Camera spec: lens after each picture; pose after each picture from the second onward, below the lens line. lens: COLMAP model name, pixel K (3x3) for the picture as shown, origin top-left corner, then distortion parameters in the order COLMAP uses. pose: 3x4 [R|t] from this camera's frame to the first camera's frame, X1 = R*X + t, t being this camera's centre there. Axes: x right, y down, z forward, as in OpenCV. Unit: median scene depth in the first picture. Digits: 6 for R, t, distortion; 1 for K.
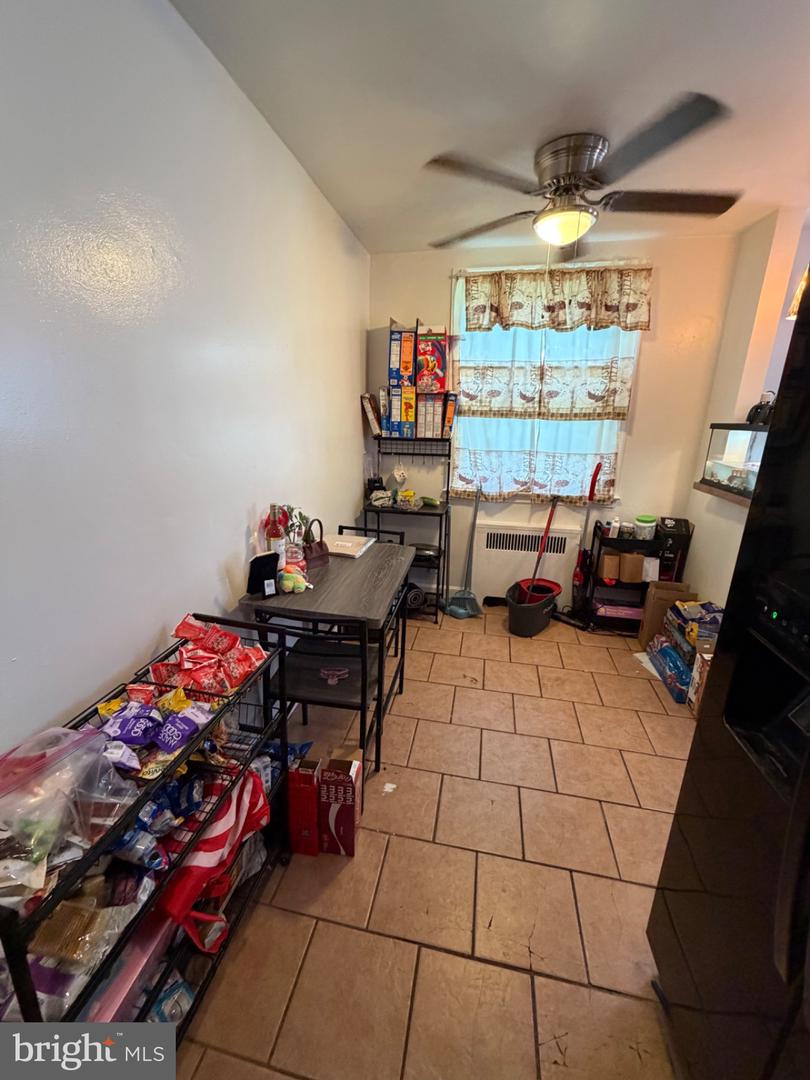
lens RADIAL K [[430.5, 0, 402.5], [0, 430.5, 539.2], [0, 0, 1]] dist [0.000054, 0.000025]
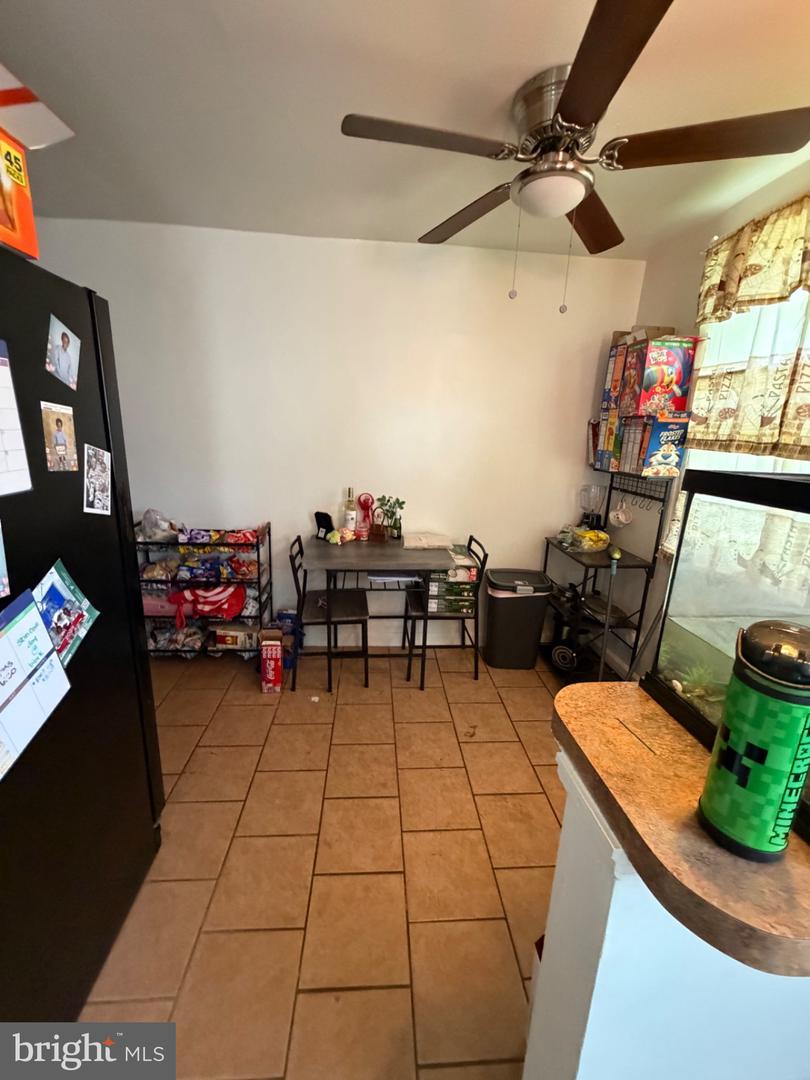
lens RADIAL K [[435.1, 0, 405.0], [0, 435.1, 540.0], [0, 0, 1]] dist [-0.004752, -0.000064]
pose [[0.262738, 0.232447, -0.936449, 0.752674], [-0.311553, 0.938997, 0.145667, -0.114493], [0.913183, 0.253481, 0.319130, 0.429656]]
